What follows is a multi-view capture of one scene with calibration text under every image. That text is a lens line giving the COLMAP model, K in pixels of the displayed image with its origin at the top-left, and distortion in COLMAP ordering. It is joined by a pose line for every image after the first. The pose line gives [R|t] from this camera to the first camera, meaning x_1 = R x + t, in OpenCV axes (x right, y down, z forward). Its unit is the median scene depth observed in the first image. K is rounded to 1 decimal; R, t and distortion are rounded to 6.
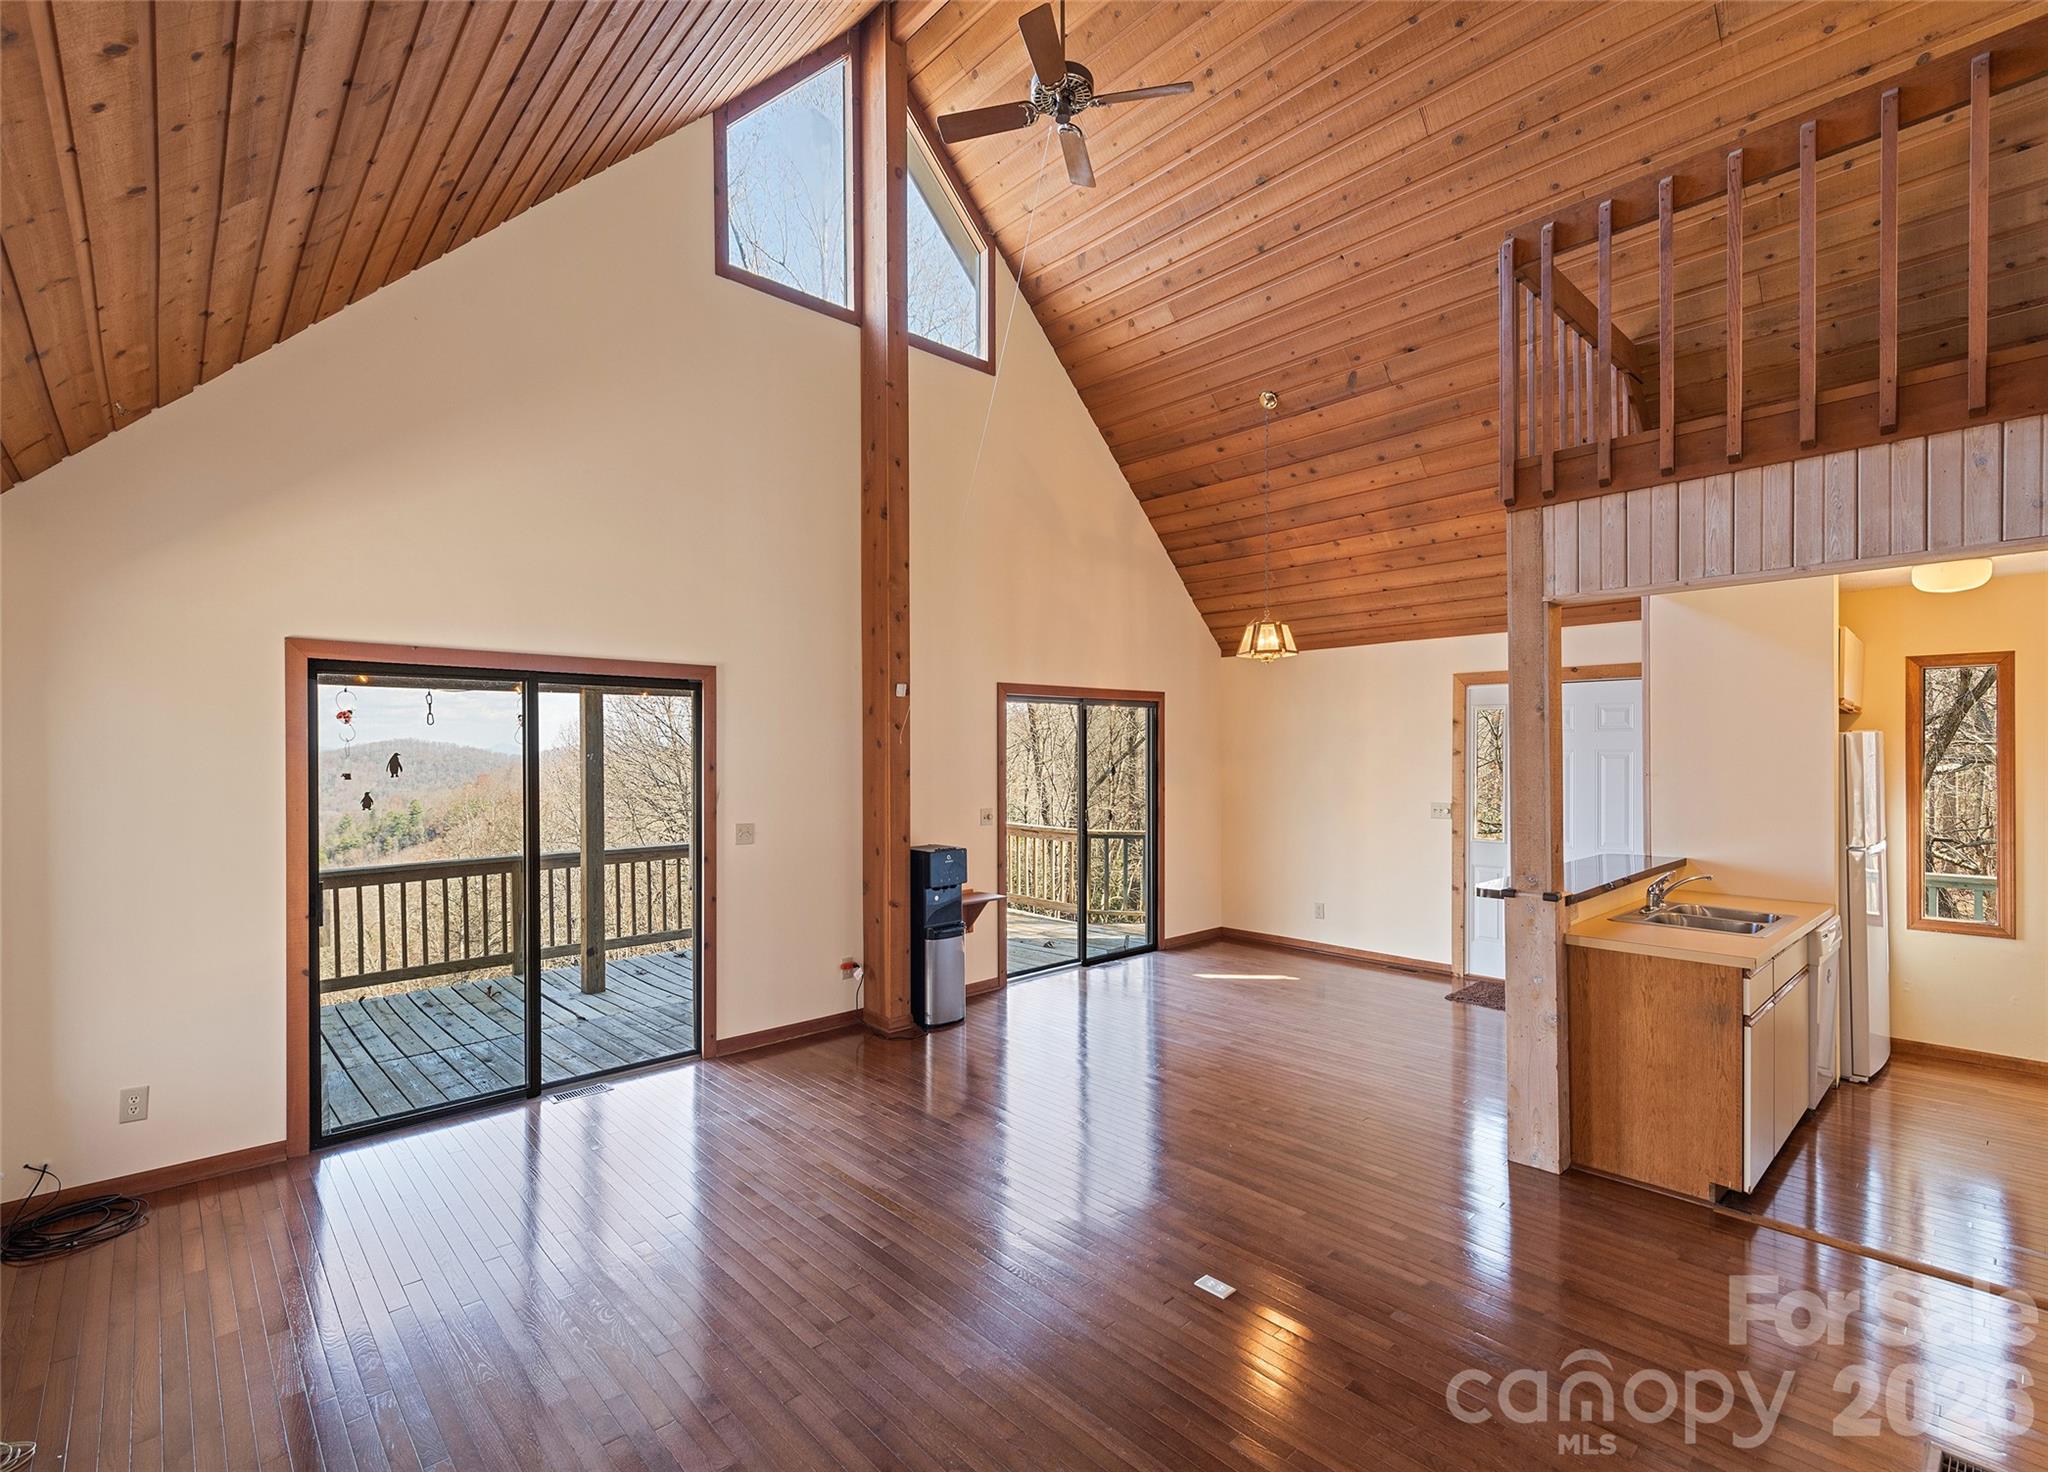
lens RADIAL K [[964.5, 0, 1024.0], [0, 964.5, 736.0], [0, 0, 1]] dist [0.000038, -0.000310]
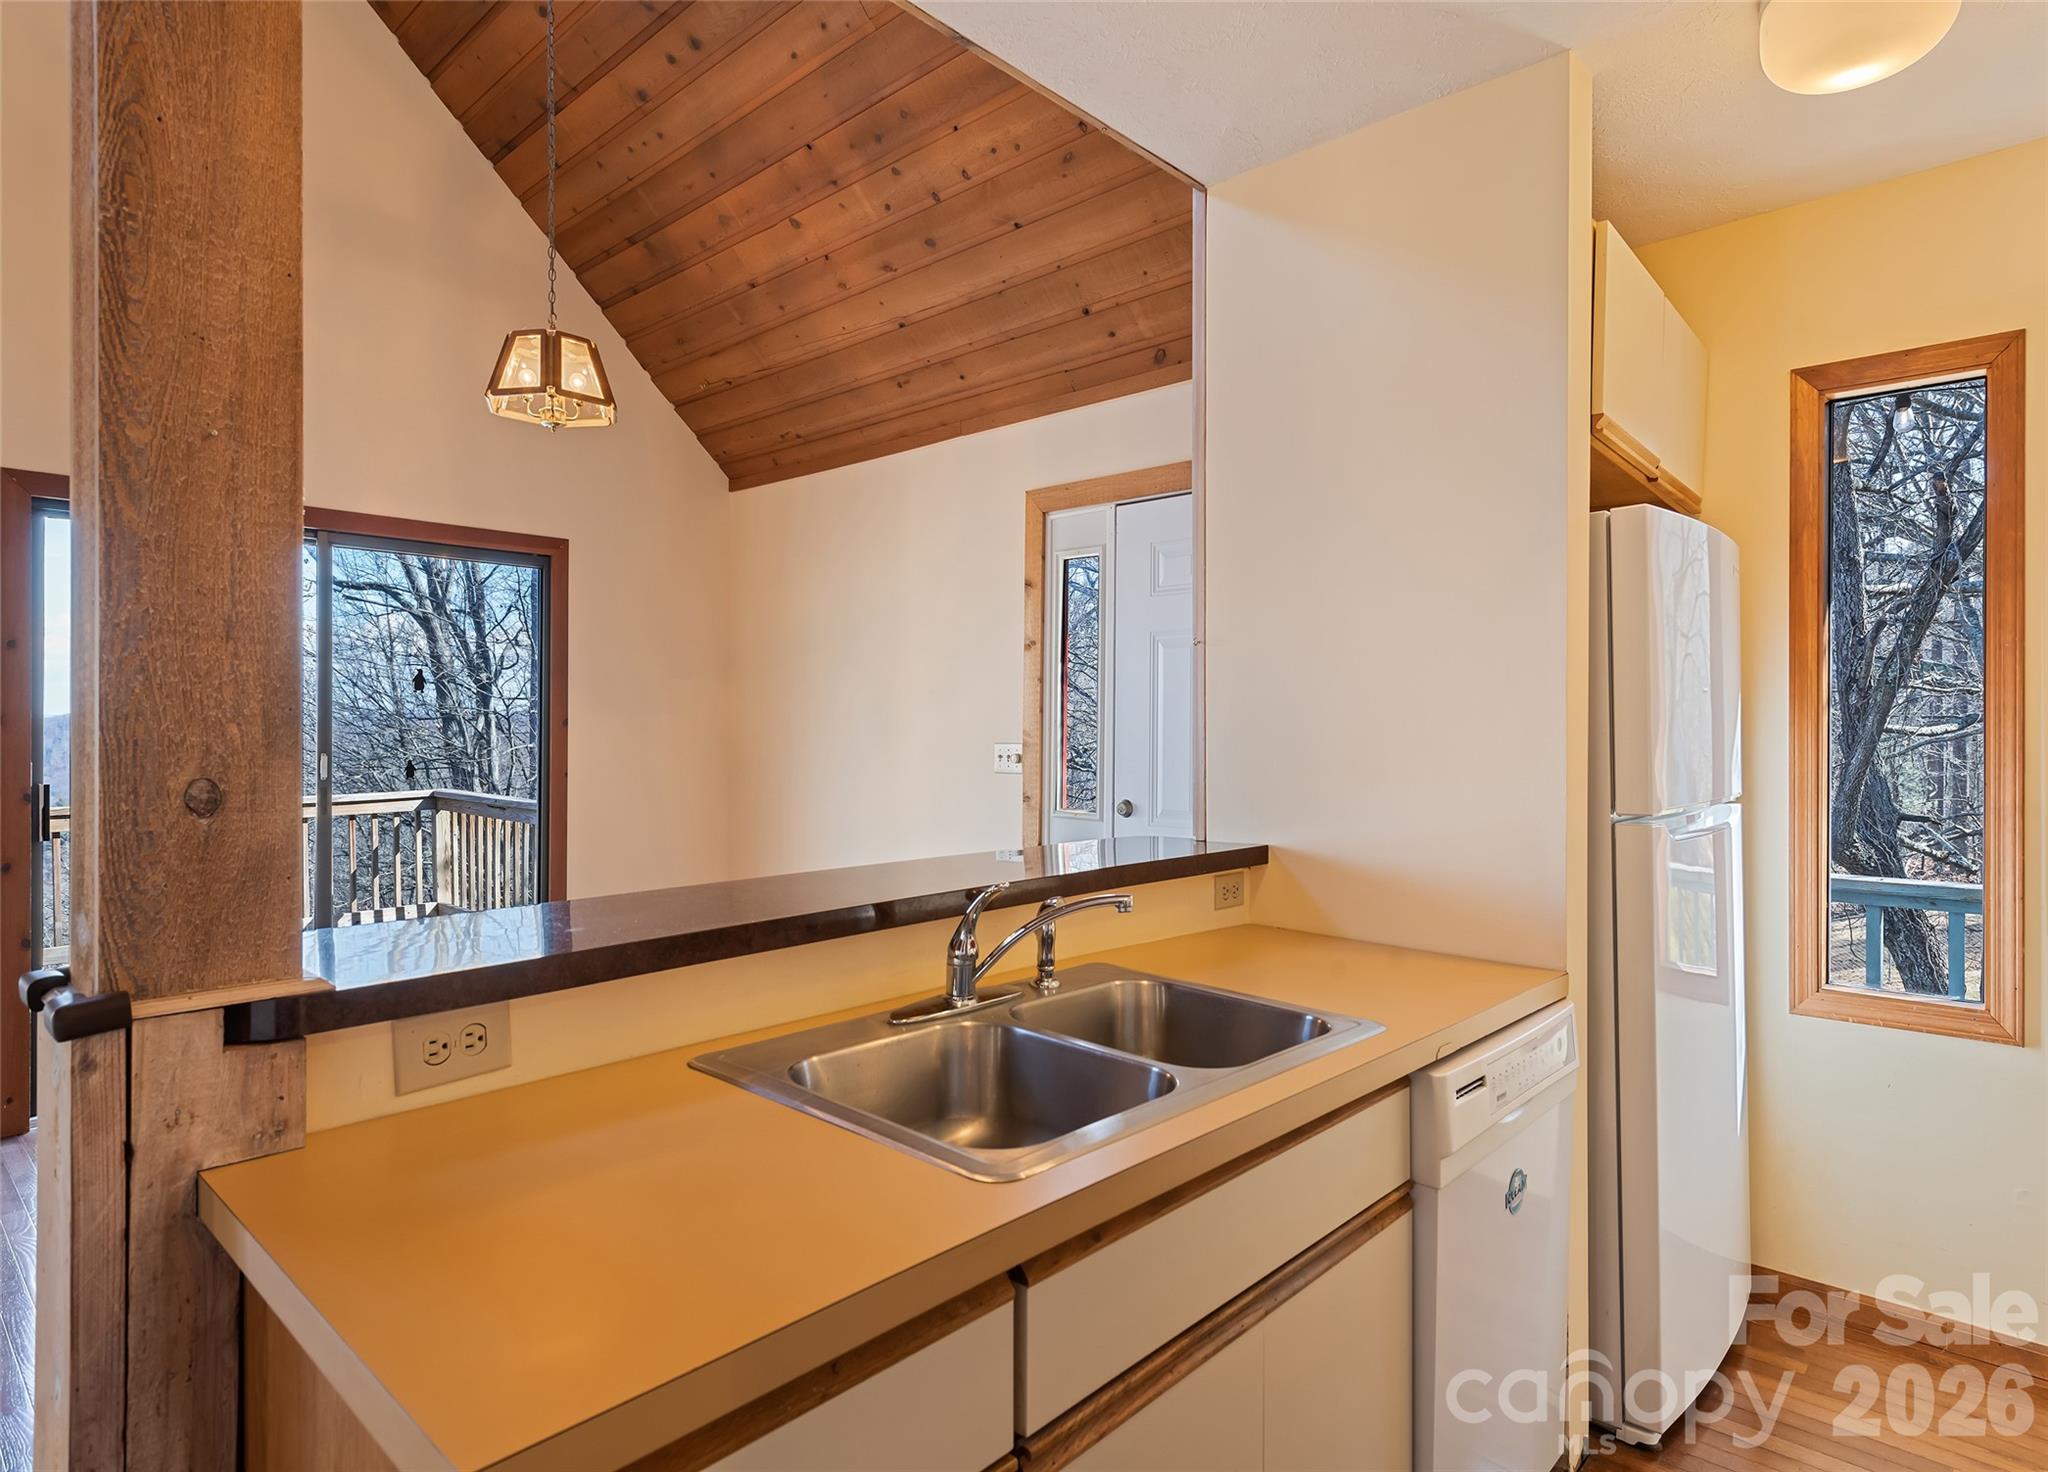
lens RADIAL K [[1123.3, 0, 1024.0], [0, 1123.3, 736.0], [0, 0, 1]] dist [0.038172, 0.000601]
pose [[0.995942, 0.005364, 0.089841, 0.396732], [-0.008968, 0.999169, 0.039754, 0.045174], [-0.089553, -0.040398, 0.995162, 0.391114]]
